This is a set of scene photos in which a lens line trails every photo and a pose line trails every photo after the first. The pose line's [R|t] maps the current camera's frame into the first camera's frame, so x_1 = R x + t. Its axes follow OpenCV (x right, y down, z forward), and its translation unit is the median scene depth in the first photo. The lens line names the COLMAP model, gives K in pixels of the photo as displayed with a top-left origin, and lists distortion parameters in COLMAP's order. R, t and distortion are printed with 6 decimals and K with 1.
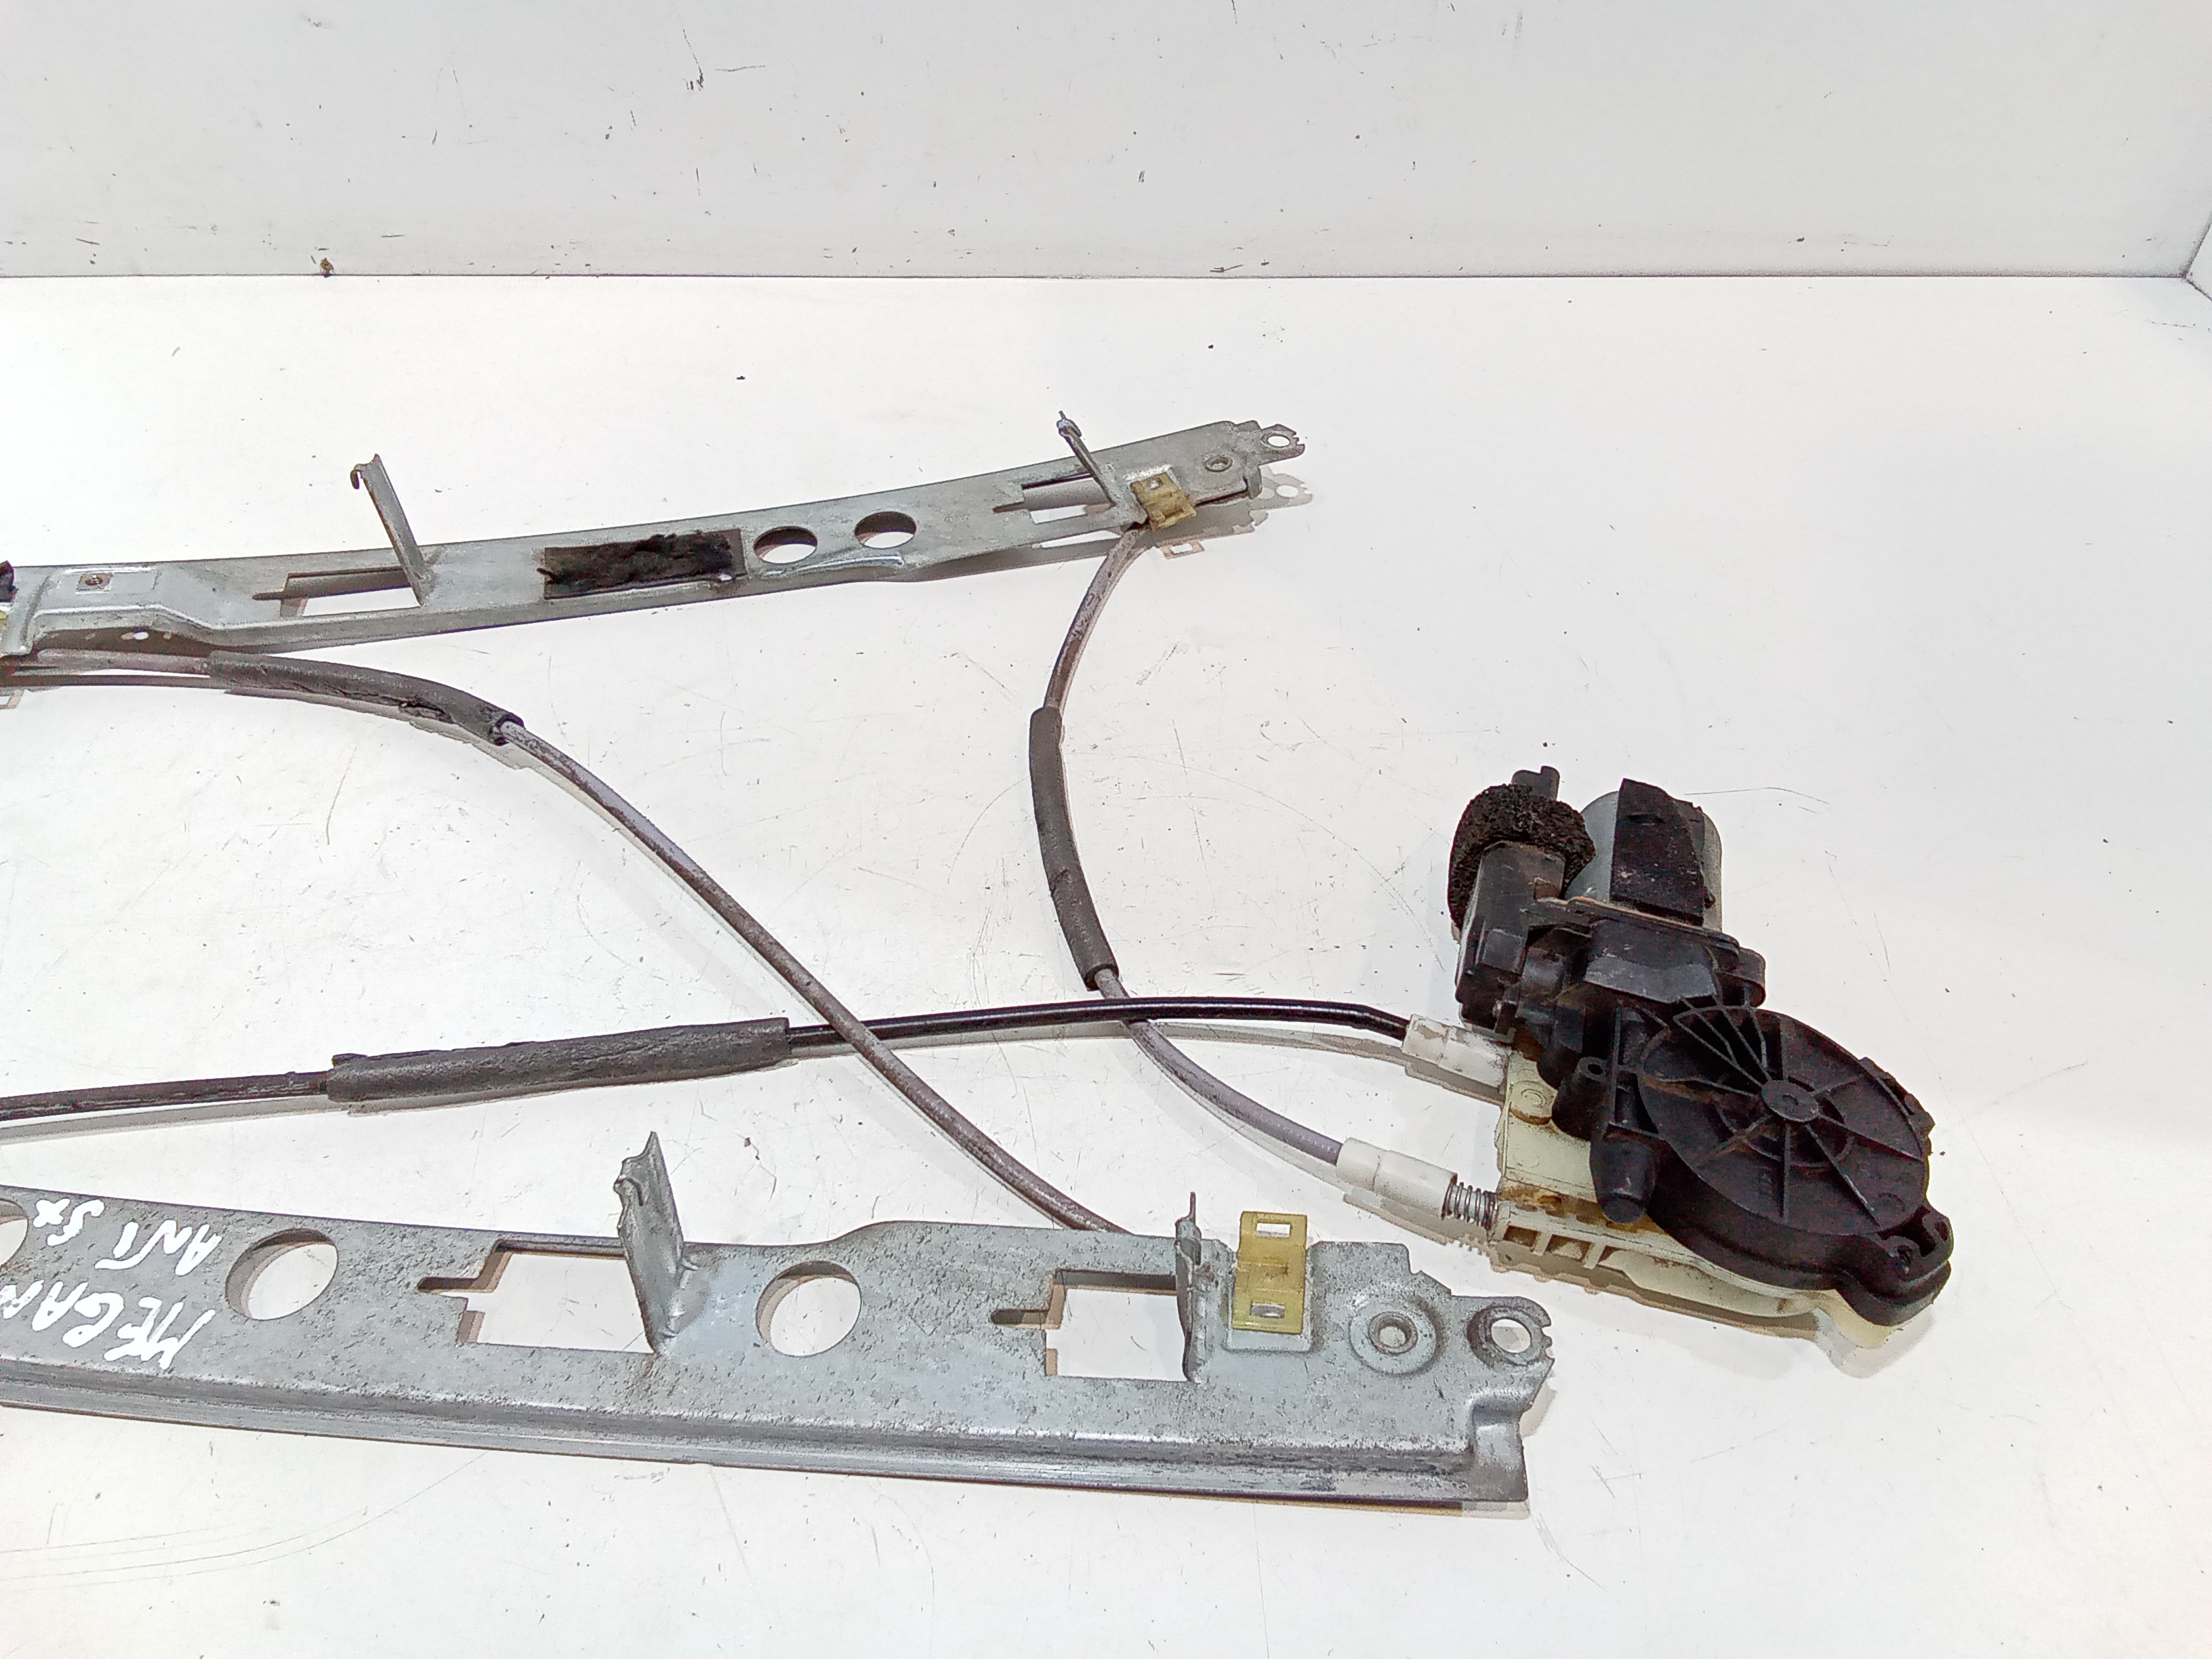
lens RADIAL K [[1545.4, 0, 1093.0], [0, 1545.4, 851.2], [0, 0, 1]] dist [0.060026, -0.078692]
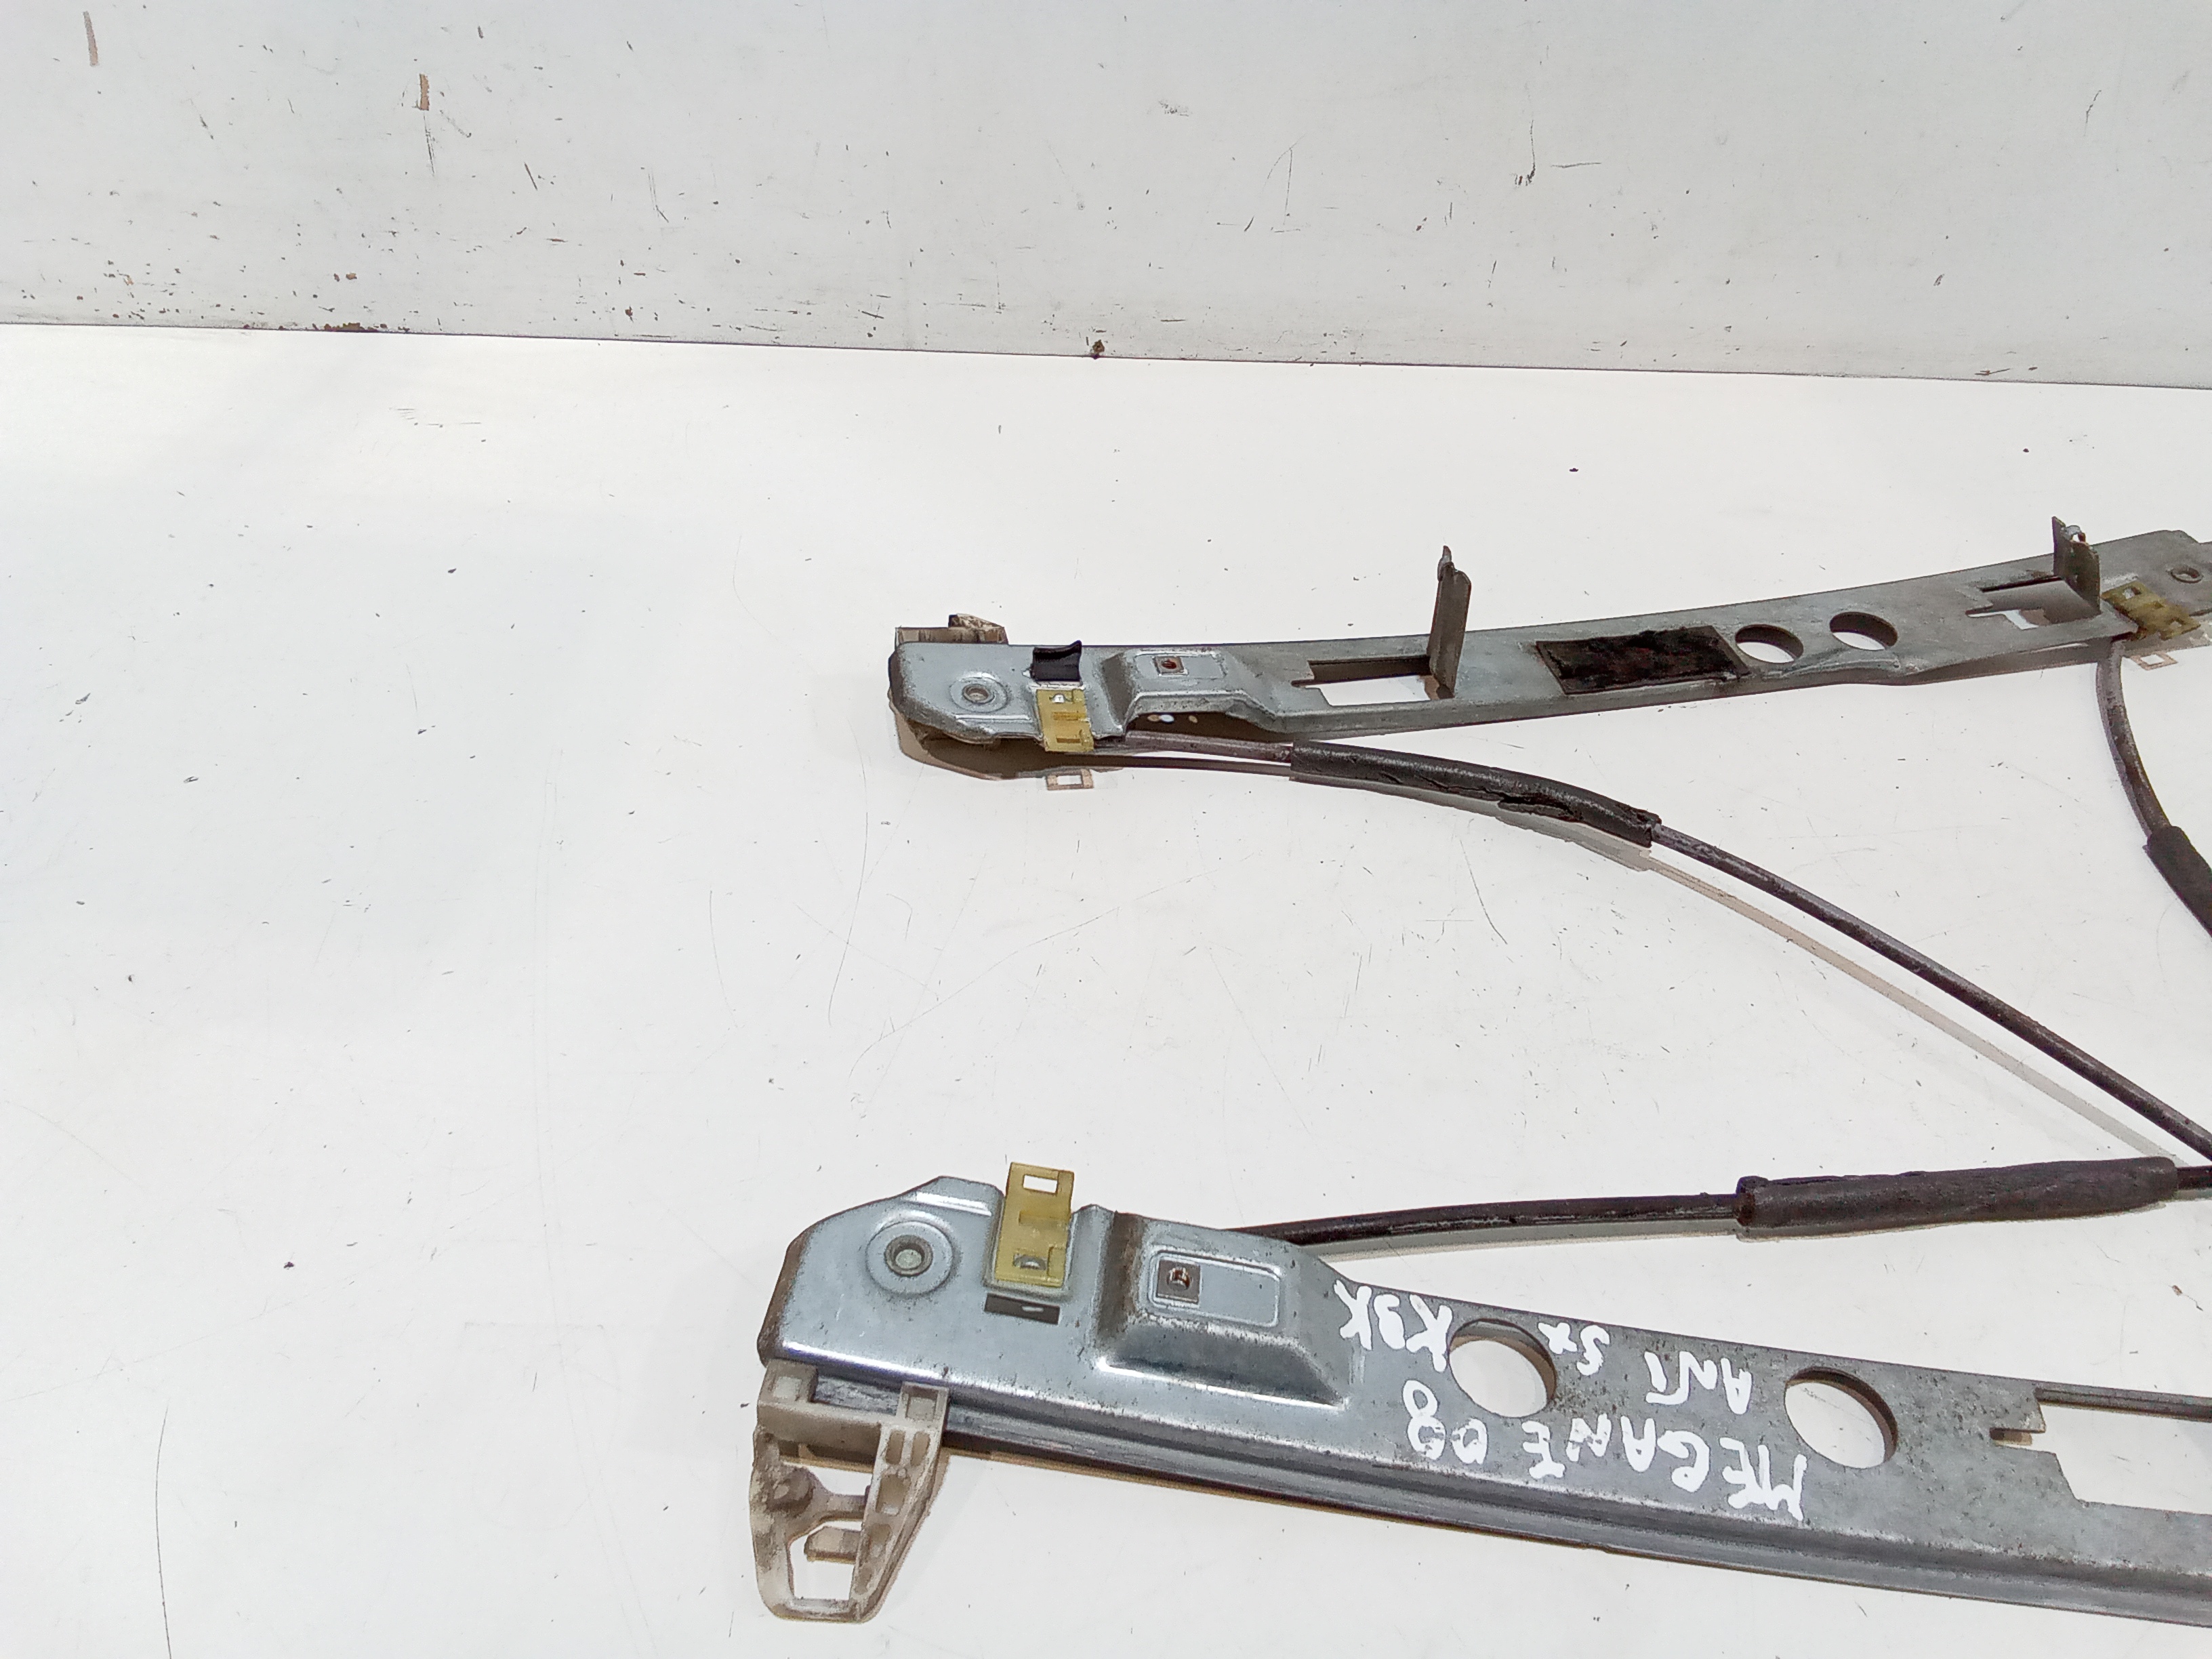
lens RADIAL K [[1545.4, 0, 1050.5], [0, 1545.4, 841.9], [0, 0, 1]] dist [0.060026, -0.078692]
pose [[0.998924, 0.038379, -0.026055, -0.658582], [-0.039597, 0.998065, -0.047944, -0.008882], [0.024164, 0.048924, 0.998510, 0.017556]]
